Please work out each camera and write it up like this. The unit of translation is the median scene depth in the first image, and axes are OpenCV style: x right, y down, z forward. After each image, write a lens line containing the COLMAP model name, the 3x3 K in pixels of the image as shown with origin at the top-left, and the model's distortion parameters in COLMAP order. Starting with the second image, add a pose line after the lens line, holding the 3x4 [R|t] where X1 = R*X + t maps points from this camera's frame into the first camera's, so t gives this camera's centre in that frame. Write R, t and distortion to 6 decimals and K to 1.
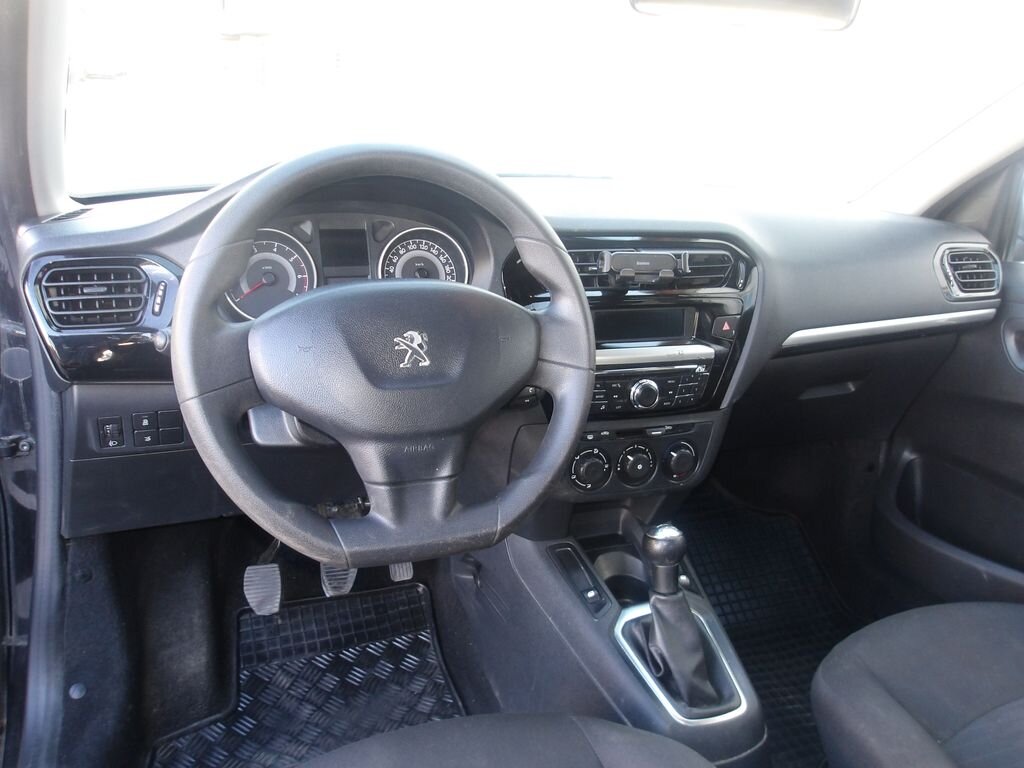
lens RADIAL K [[847.6, 0, 512.7], [0, 847.6, 378.3], [0, 0, 1]] dist [0.001636, 0.004569]
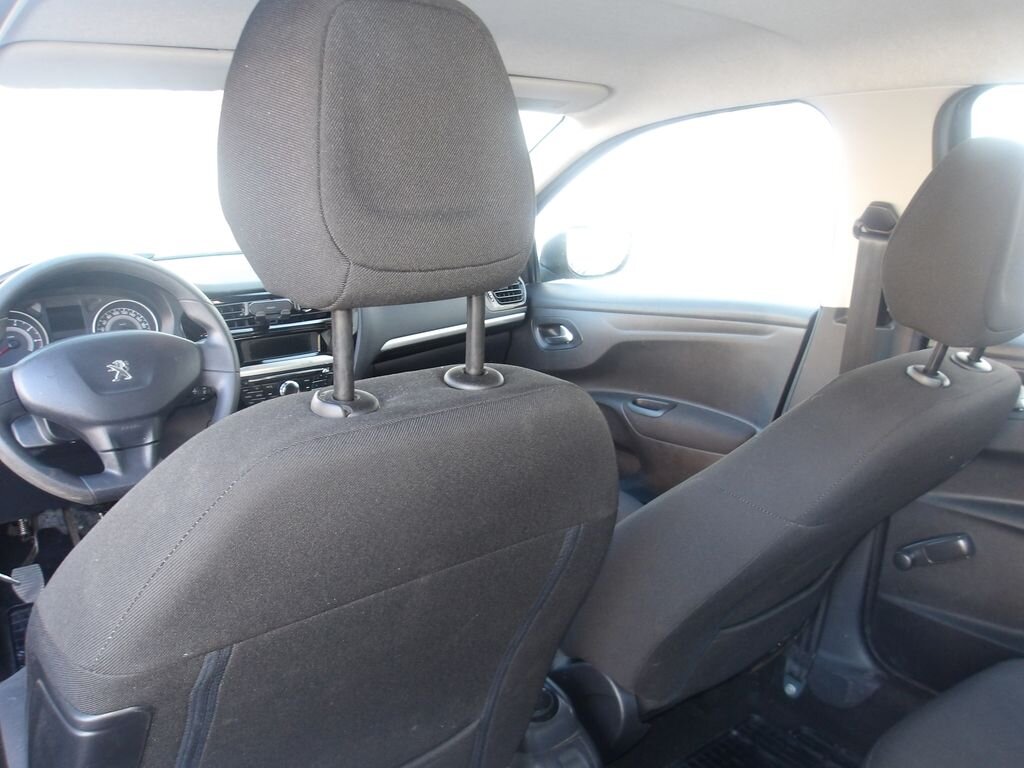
lens RADIAL K [[847.6, 0, 512.7], [0, 847.6, 378.3], [0, 0, 1]] dist [0.001636, 0.004569]
pose [[0.949422, -0.129267, 0.286162, 0.099427], [0.145009, 0.988831, -0.034426, 0.107562], [-0.278516, 0.074181, 0.957563, -0.596619]]
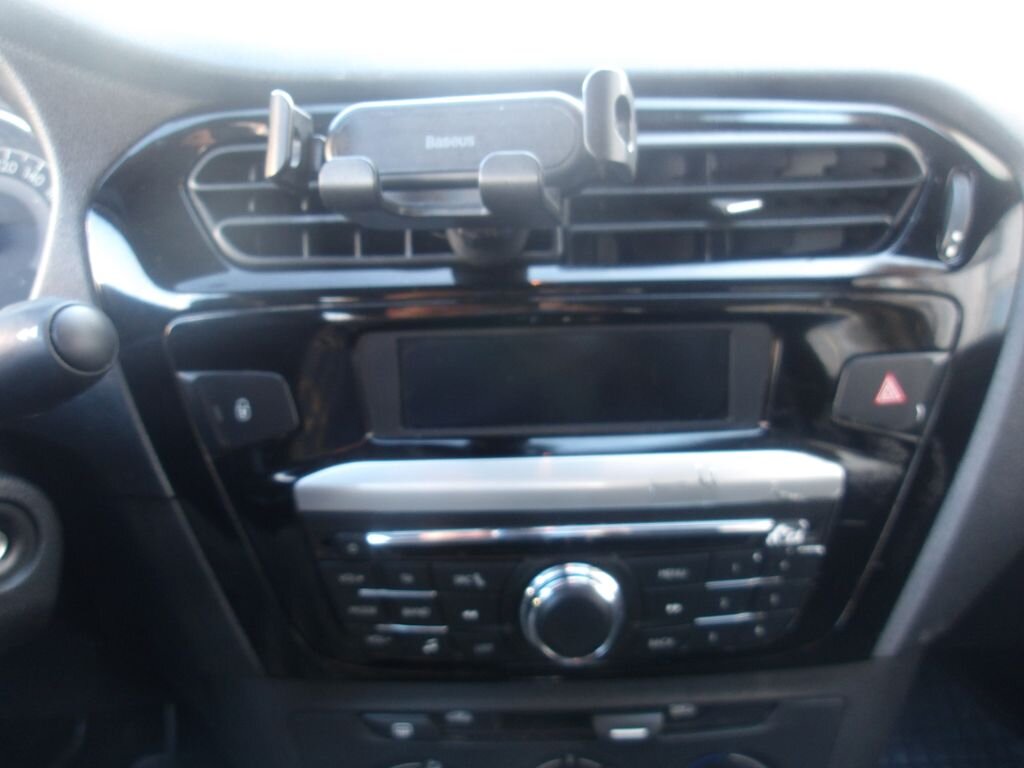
lens RADIAL K [[855.8, 0, 512.0], [0, 855.8, 384.0], [0, 0, 1]] dist [-0.000794, 0.001420]
pose [[0.947299, 0.019480, -0.319759, 0.225545], [-0.029213, 0.999244, -0.025670, -0.052448], [0.319017, 0.033658, 0.947151, 0.689220]]
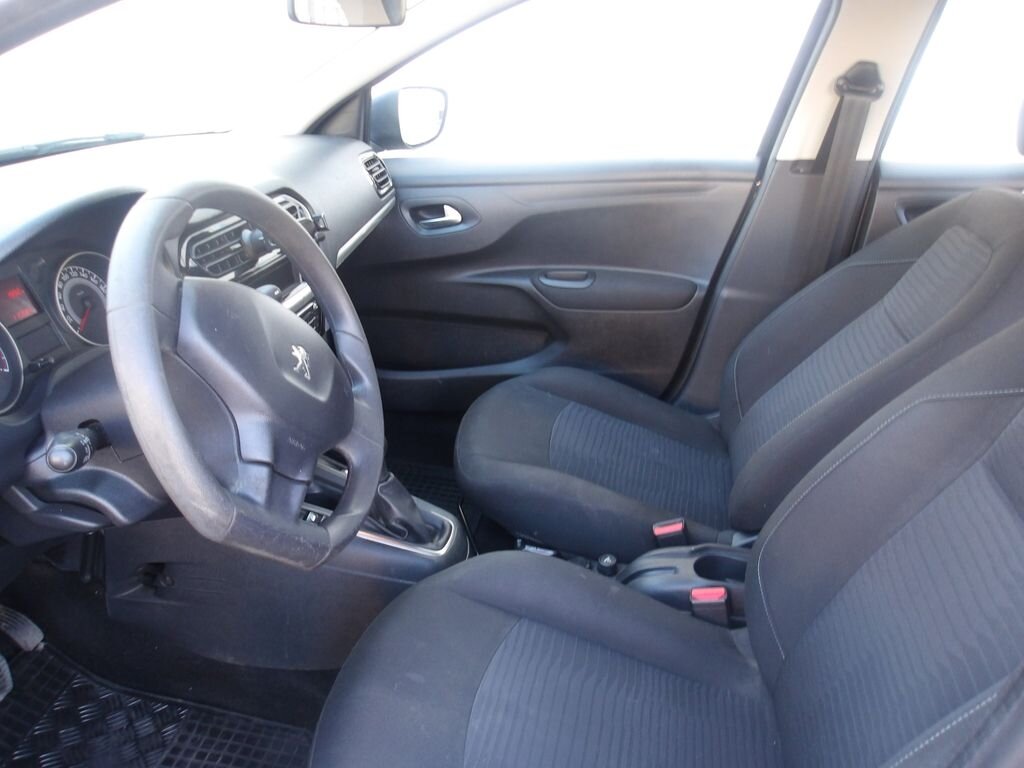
lens RADIAL K [[847.6, 0, 512.7], [0, 847.6, 378.3], [0, 0, 1]] dist [0.001636, 0.004569]
pose [[0.525481, -0.382876, 0.759787, -0.573446], [0.267759, 0.922065, 0.279466, -0.173671], [-0.807573, 0.056586, 0.587046, 0.085695]]
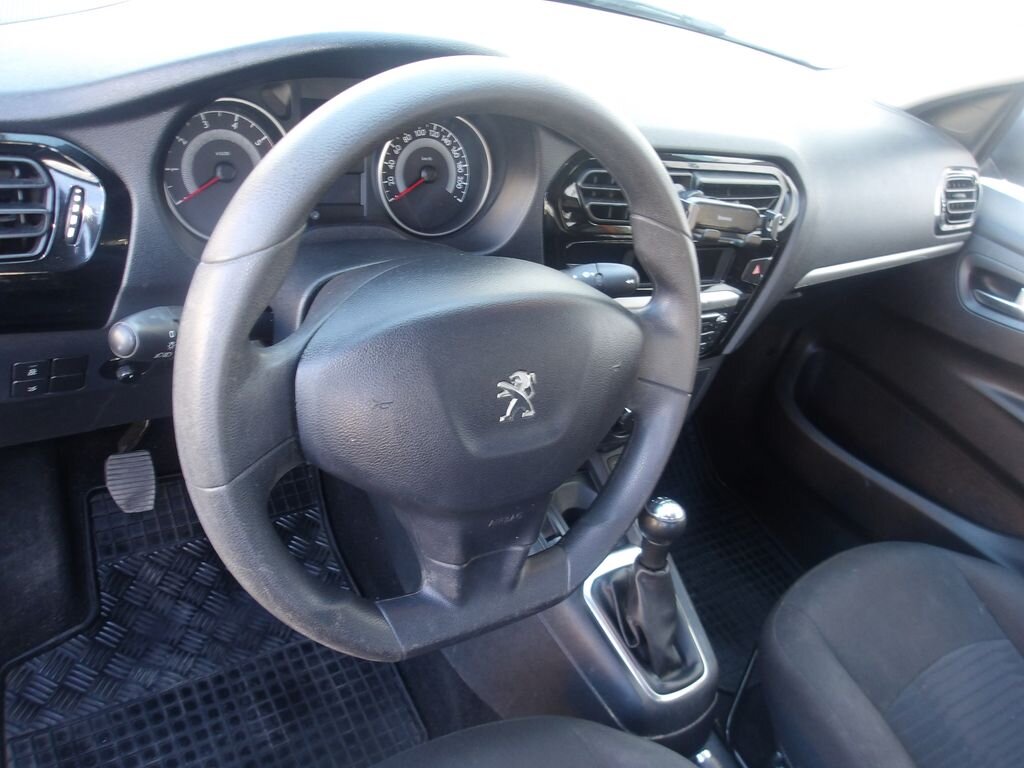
lens RADIAL K [[850.0, 0, 515.7], [0, 850.0, 381.7], [0, 0, 1]] dist [0.007855, -0.006233]
pose [[0.954057, 0.064373, 0.292629, -0.228866], [-0.158553, 0.937167, 0.310772, -0.186298], [-0.254237, -0.342892, 0.904317, 0.246101]]
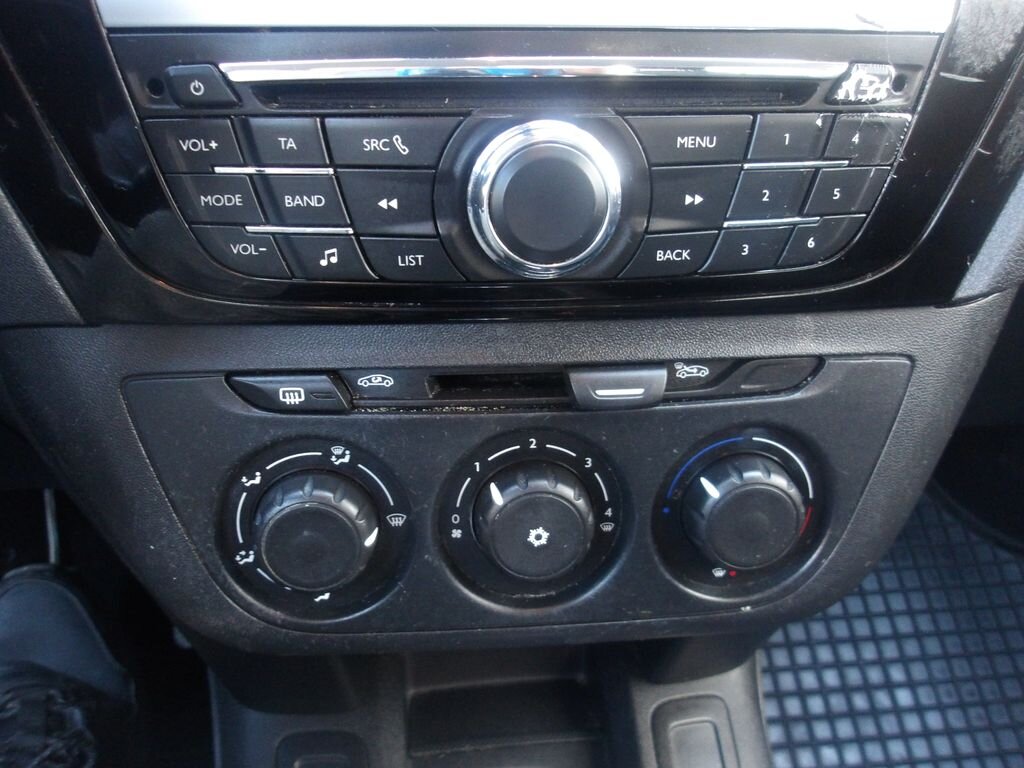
lens RADIAL K [[847.6, 0, 512.7], [0, 847.6, 378.3], [0, 0, 1]] dist [0.001636, 0.004569]
pose [[0.967990, 0.068339, -0.241508, 0.194805], [-0.038420, 0.991223, 0.126493, 0.034507], [0.248032, -0.113166, 0.962119, 0.786442]]
